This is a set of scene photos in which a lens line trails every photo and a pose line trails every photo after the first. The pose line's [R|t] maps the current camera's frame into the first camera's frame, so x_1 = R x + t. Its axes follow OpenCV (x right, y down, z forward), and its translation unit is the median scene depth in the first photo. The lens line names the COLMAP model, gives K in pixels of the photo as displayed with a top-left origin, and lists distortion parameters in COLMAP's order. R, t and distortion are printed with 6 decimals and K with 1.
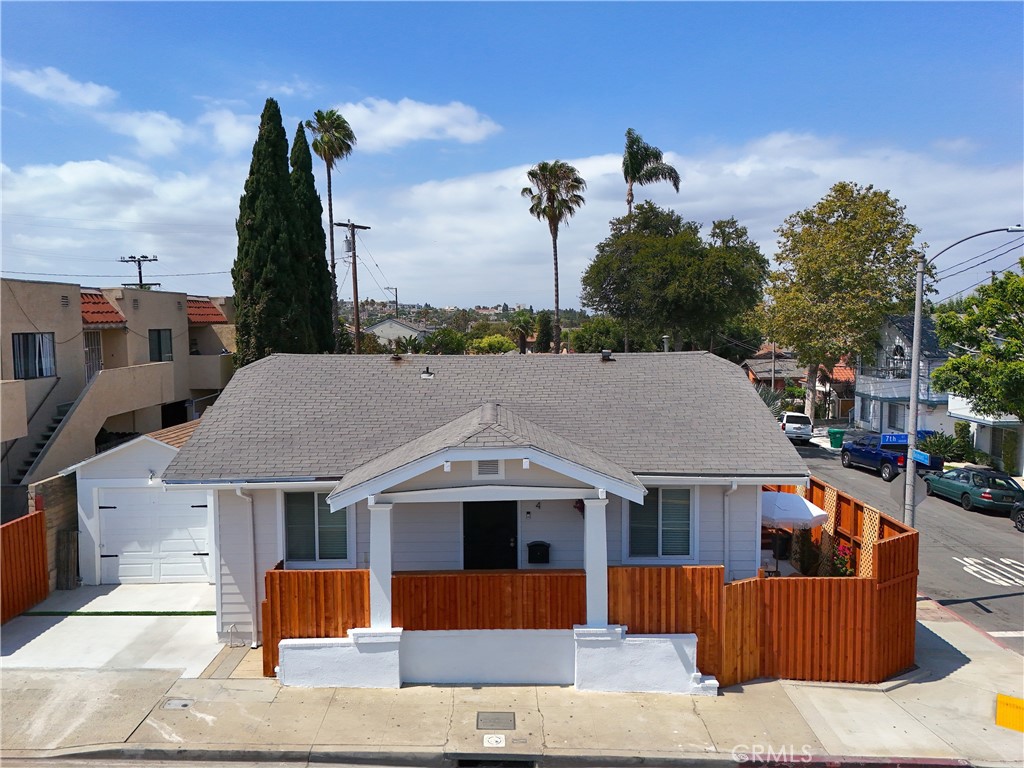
lens RADIAL K [[756.3, 0, 512.0], [0, 756.3, 384.0], [0, 0, 1]] dist [0.065467, -0.052151]
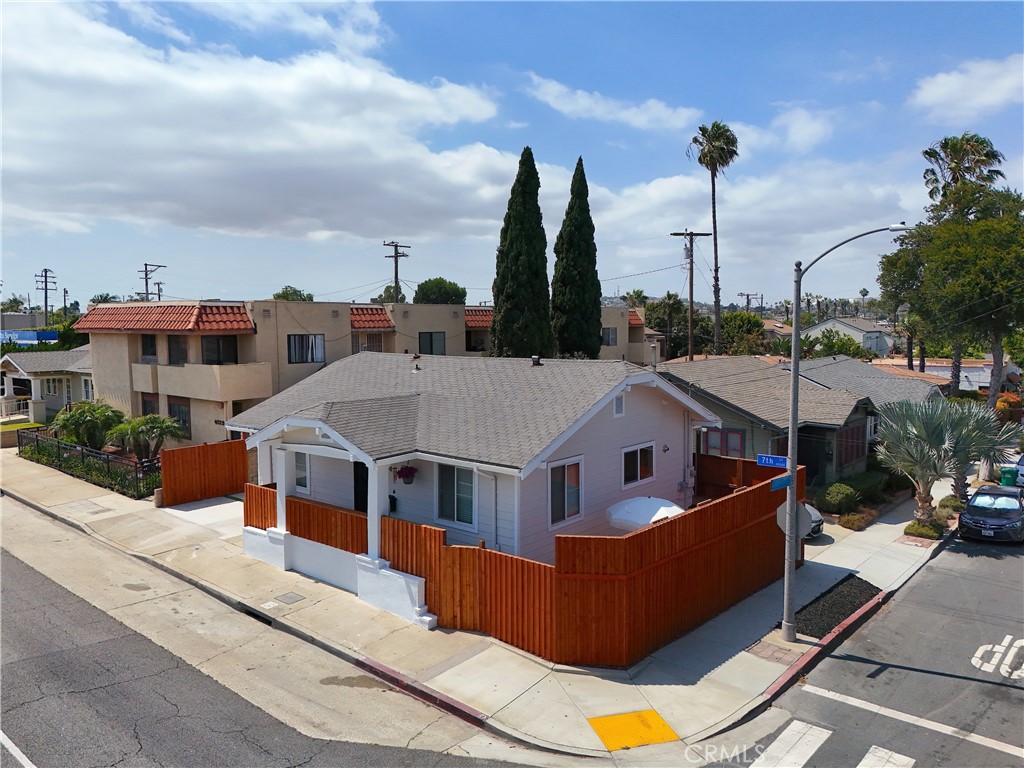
lens RADIAL K [[756.3, 0, 512.0], [0, 756.3, 384.0], [0, 0, 1]] dist [0.065467, -0.052151]
pose [[0.759898, 0.055619, -0.647659, 0.949772], [-0.053994, 0.998290, 0.022379, -0.028638], [0.647797, 0.017964, 0.761602, 0.098211]]
